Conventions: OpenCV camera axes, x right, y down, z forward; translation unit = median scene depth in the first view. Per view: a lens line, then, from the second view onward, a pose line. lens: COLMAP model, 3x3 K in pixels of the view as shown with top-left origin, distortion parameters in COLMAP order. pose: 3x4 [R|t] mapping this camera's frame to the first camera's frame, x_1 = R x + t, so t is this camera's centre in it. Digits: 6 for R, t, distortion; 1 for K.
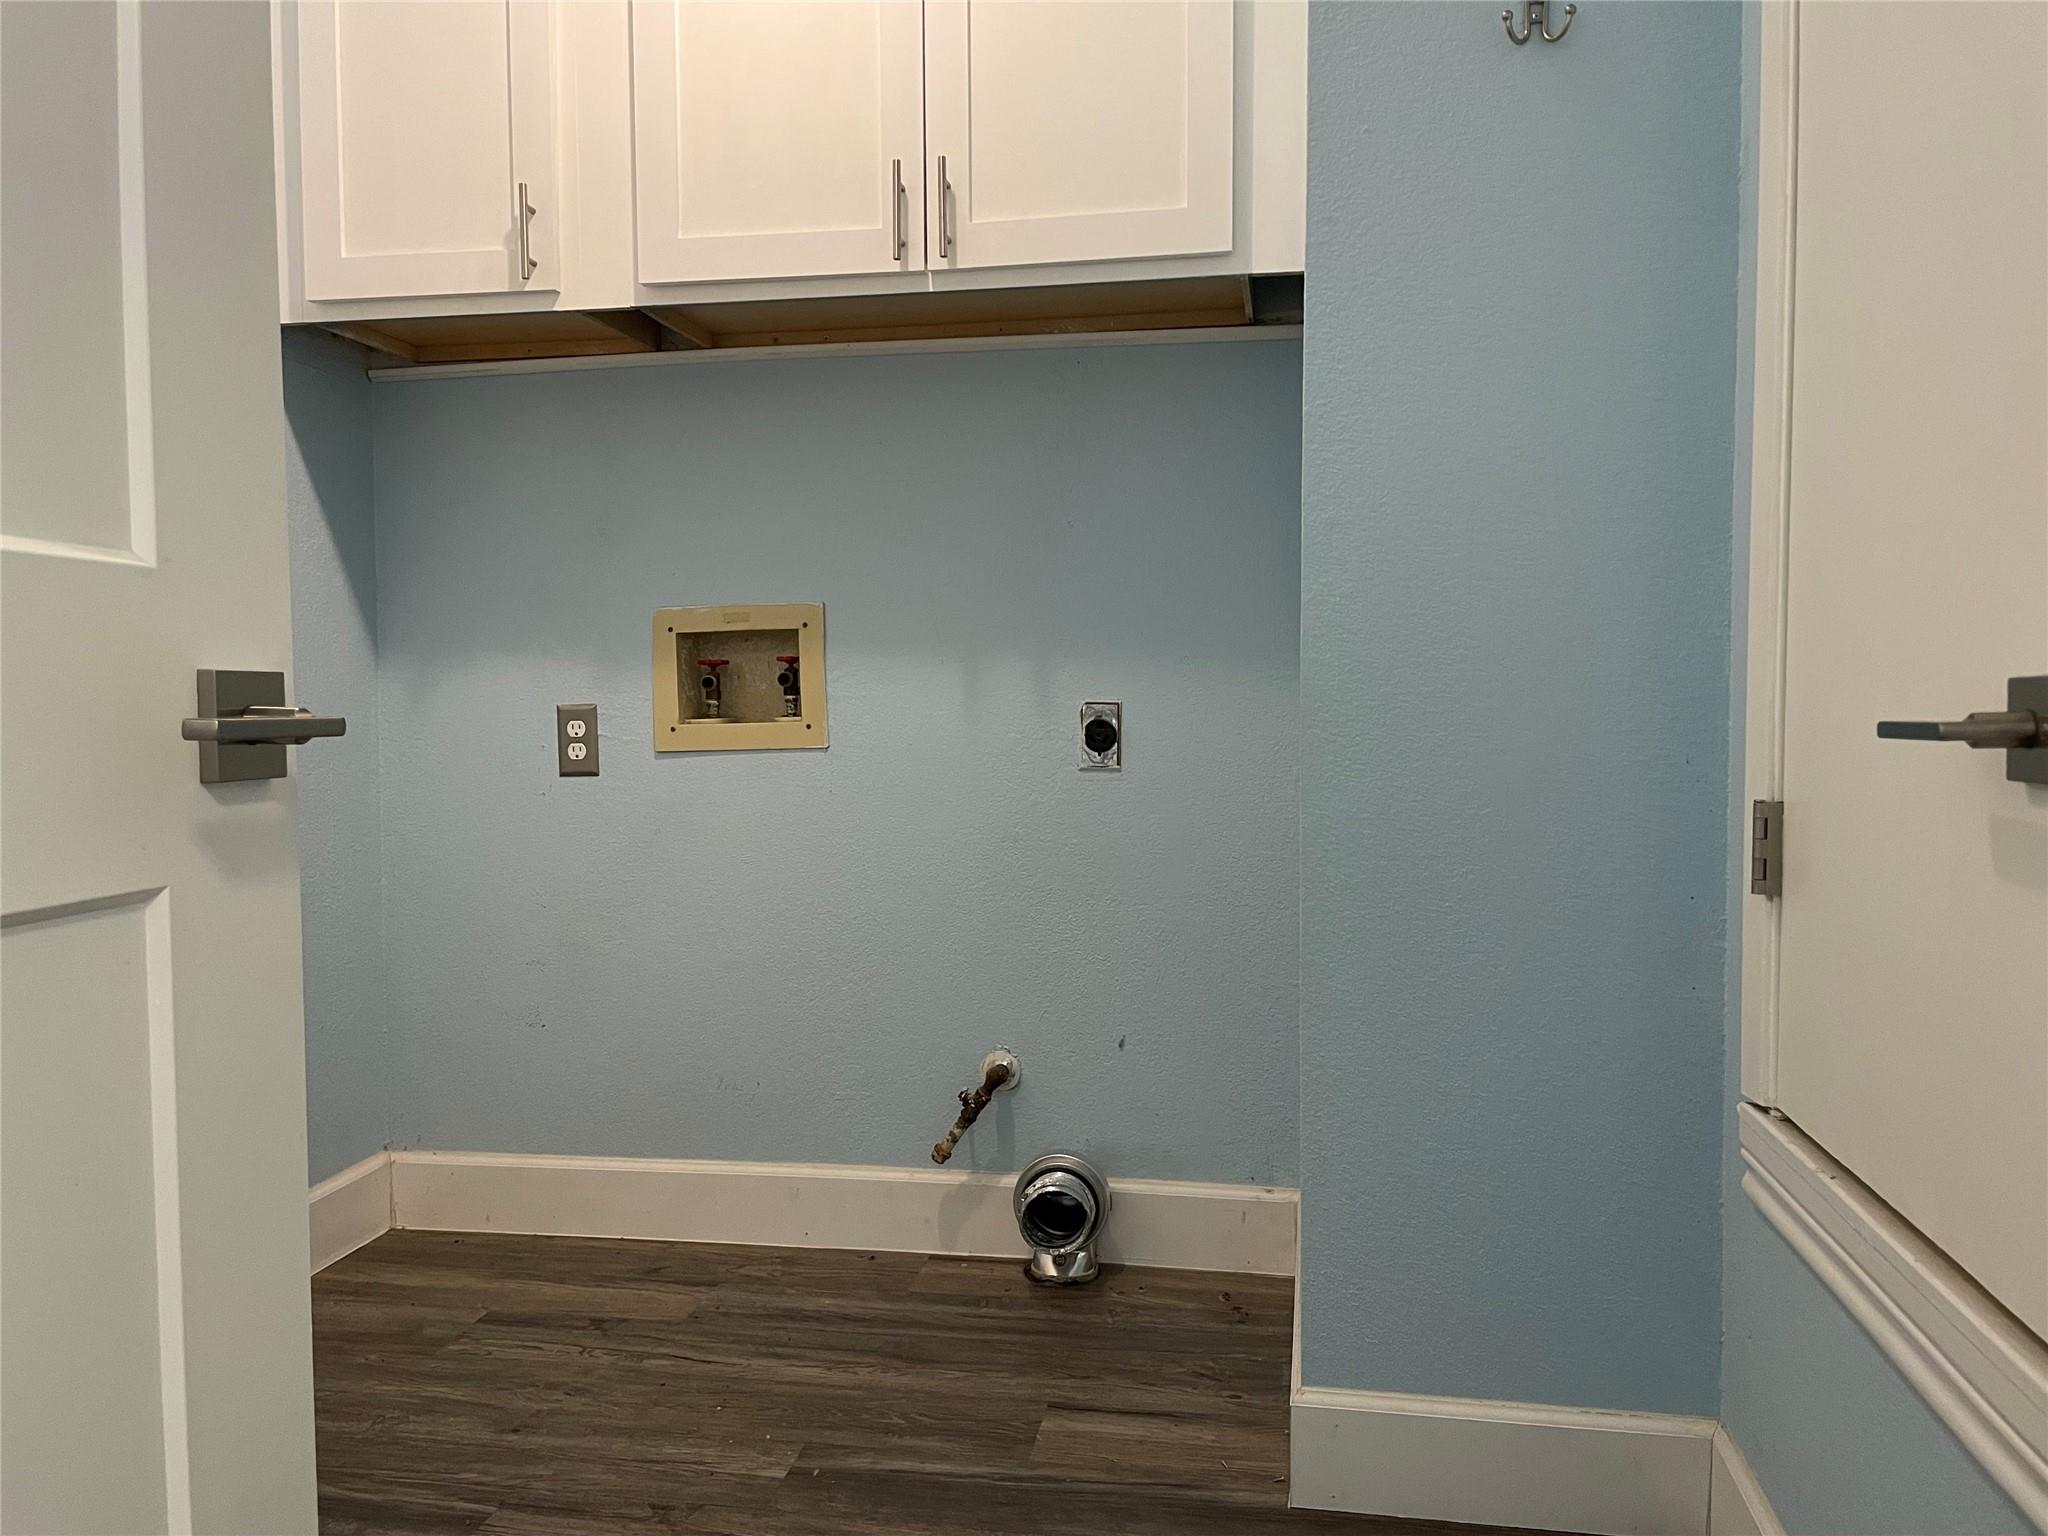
lens RADIAL K [[1558.4, 0, 1024.0], [0, 1558.4, 768.0], [0, 0, 1]] dist [0.104769, -0.132855]
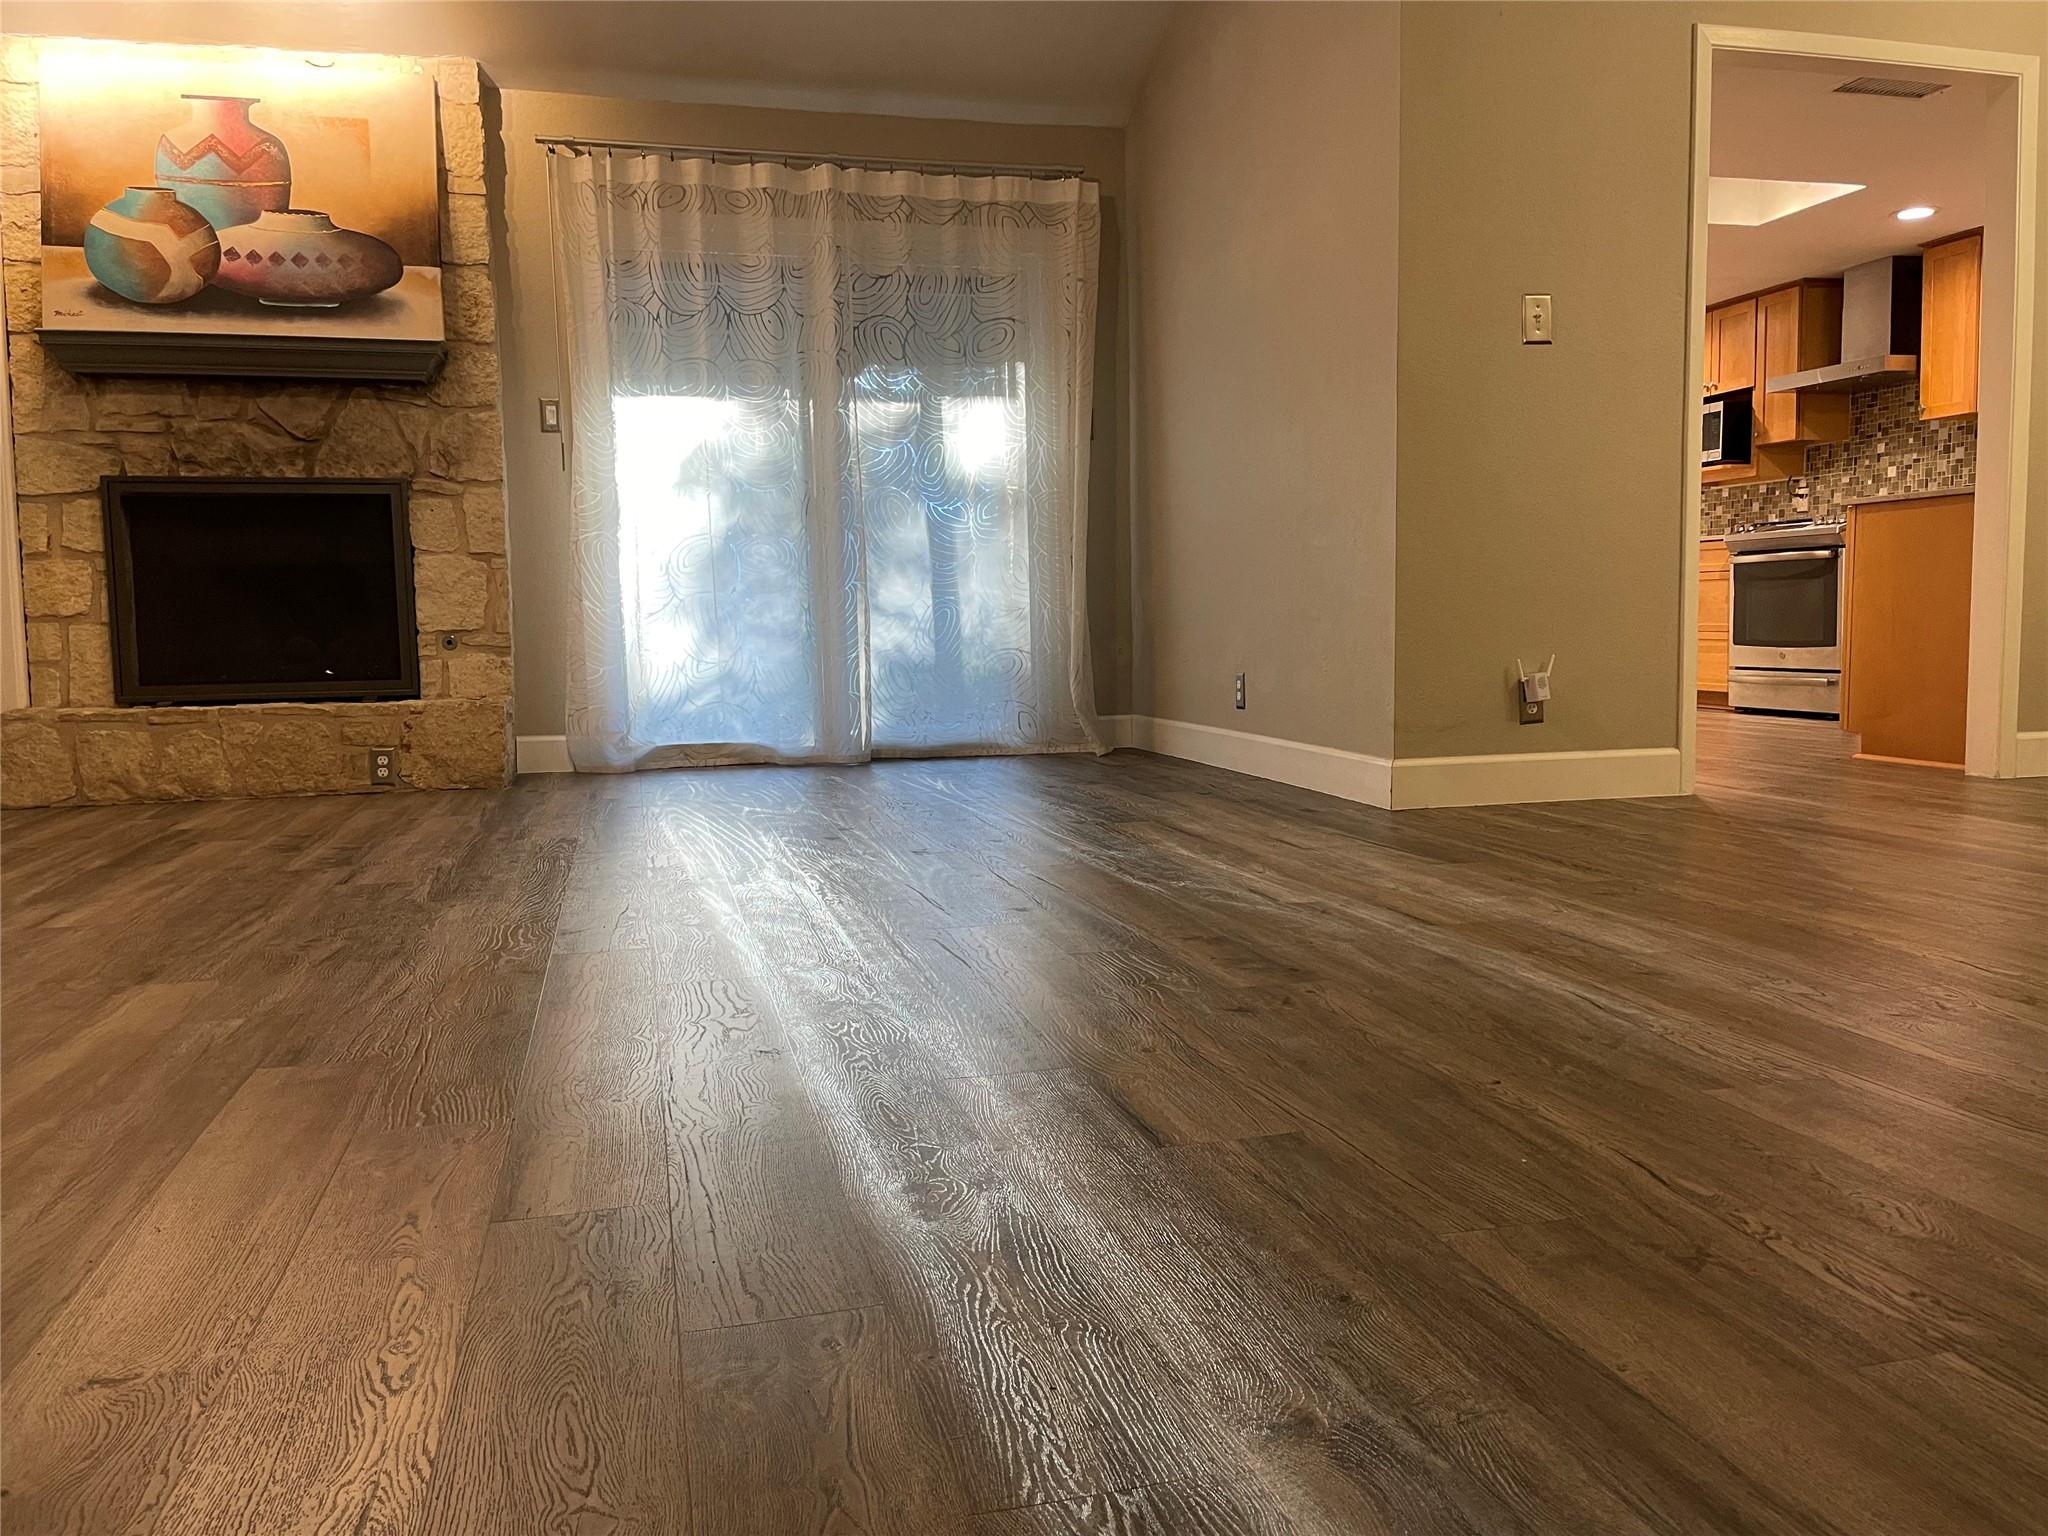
lens RADIAL K [[1558.4, 0, 1024.0], [0, 1558.4, 768.0], [0, 0, 1]] dist [0.104769, -0.132855]
pose [[-0.427246, -0.068749, 0.901518, -0.702486], [0.065222, 0.992164, 0.106571, 0.105195], [-0.901780, 0.104330, -0.419414, 1.512073]]
